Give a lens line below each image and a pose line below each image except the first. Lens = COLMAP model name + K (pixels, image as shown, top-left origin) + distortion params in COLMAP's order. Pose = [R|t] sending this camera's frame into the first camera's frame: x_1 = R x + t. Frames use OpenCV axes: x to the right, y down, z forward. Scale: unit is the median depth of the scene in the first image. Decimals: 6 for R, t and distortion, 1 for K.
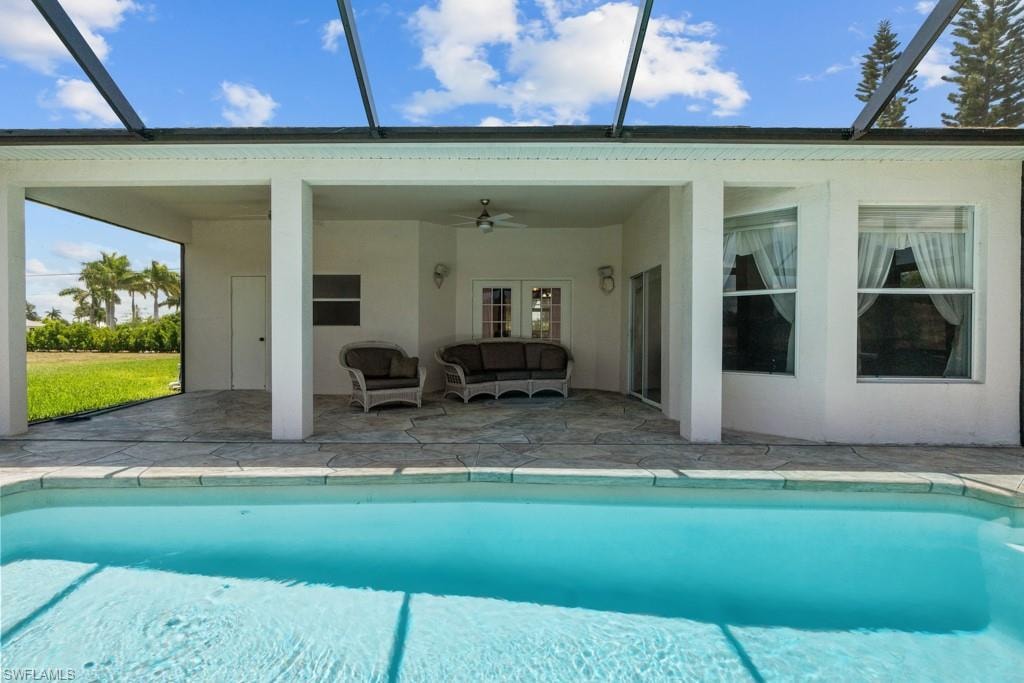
lens RADIAL K [[516.7, 0, 502.2], [0, 516.7, 338.2], [0, 0, 1]] dist [0.001009, 0.000371]
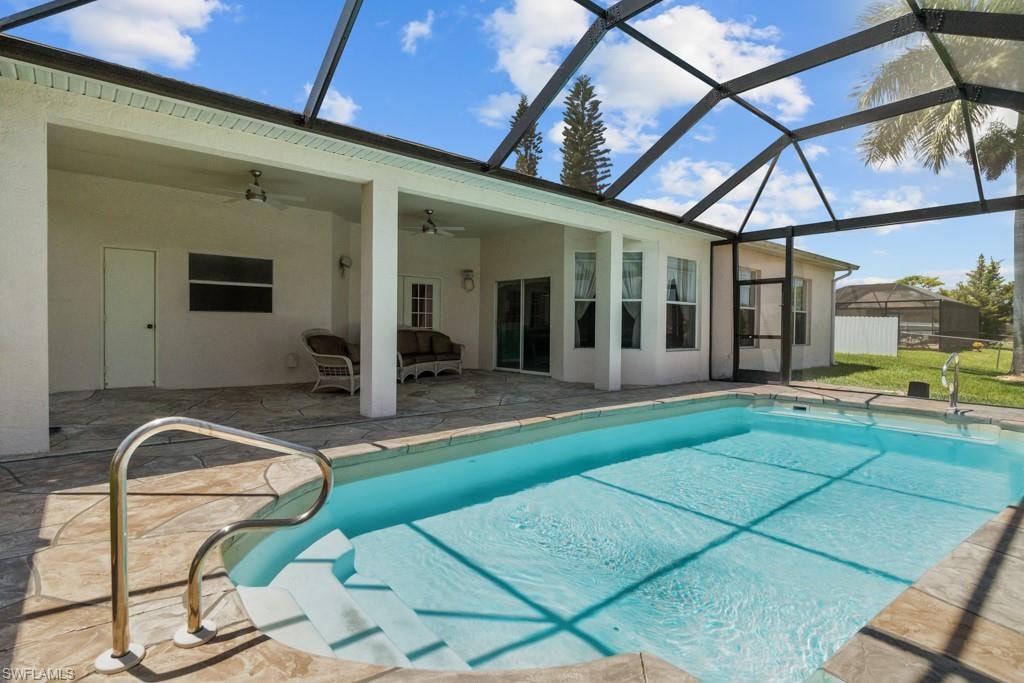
lens RADIAL K [[516.7, 0, 502.2], [0, 516.7, 338.2], [0, 0, 1]] dist [0.001009, 0.000371]
pose [[0.755628, -0.010281, 0.654920, -0.636731], [-0.004499, 0.999772, 0.020886, 0.000796], [-0.654985, -0.018728, 0.755409, -0.009604]]
